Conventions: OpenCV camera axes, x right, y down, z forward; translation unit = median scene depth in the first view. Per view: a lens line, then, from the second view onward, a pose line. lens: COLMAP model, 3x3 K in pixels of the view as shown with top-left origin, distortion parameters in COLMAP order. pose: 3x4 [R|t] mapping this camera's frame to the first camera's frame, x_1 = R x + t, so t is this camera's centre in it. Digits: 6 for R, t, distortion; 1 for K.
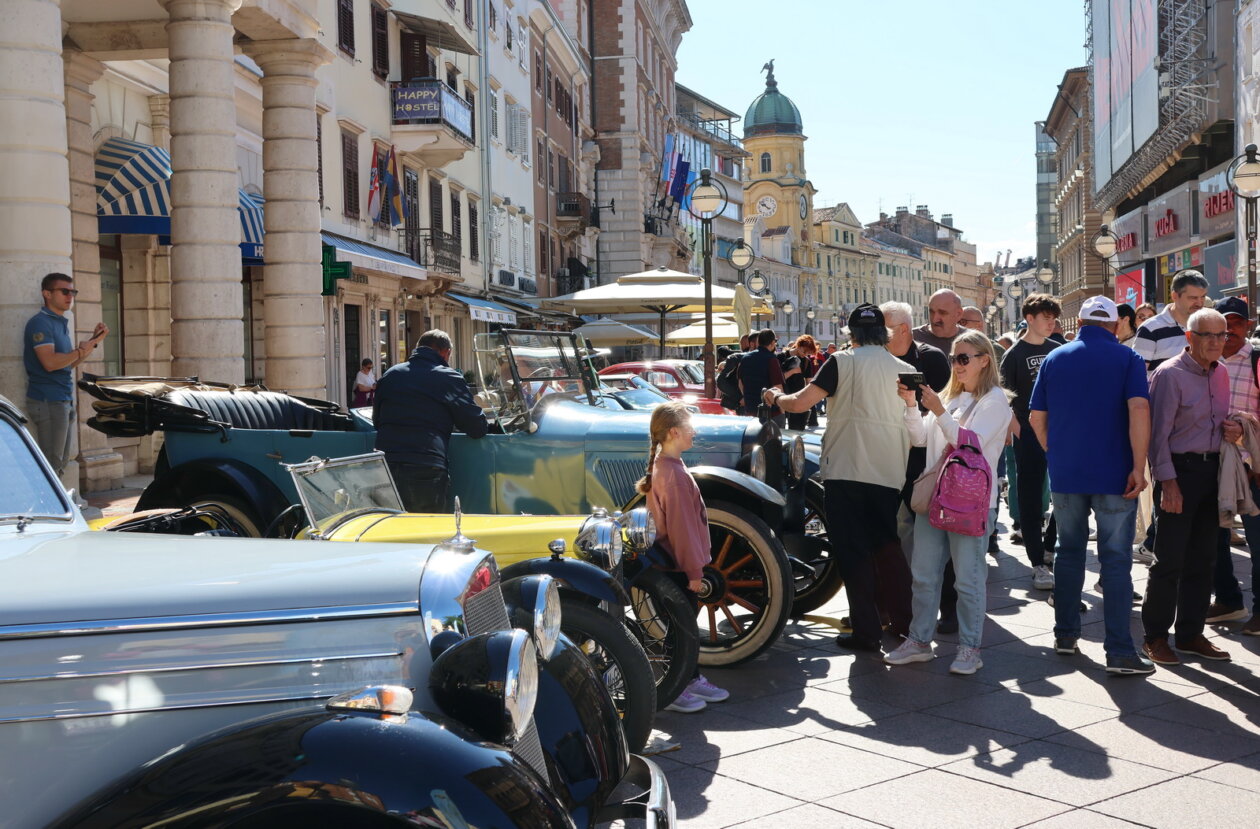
lens RADIAL K [[1410.7, 0, 630.3], [0, 1410.7, 413.4], [0, 0, 1]] dist [0.002949, 0.000000]
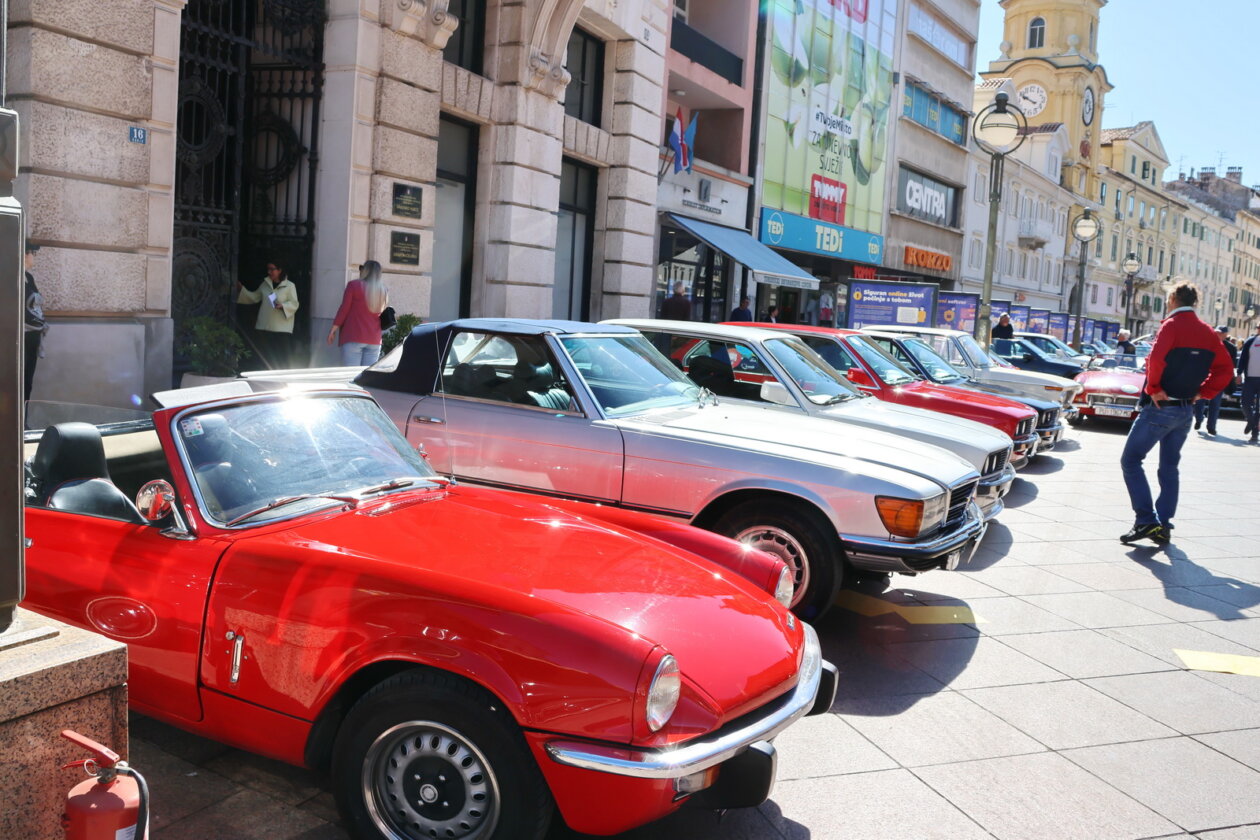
lens RADIAL K [[1170.9, 0, 629.6], [0, 1170.9, 419.2], [0, 0, 1]] dist [-0.034565, 0.000000]
pose [[0.968177, 0.105874, -0.226769, 0.048881], [-0.094061, 0.993615, 0.062310, -0.013207], [0.231918, -0.038997, 0.971953, 0.380273]]
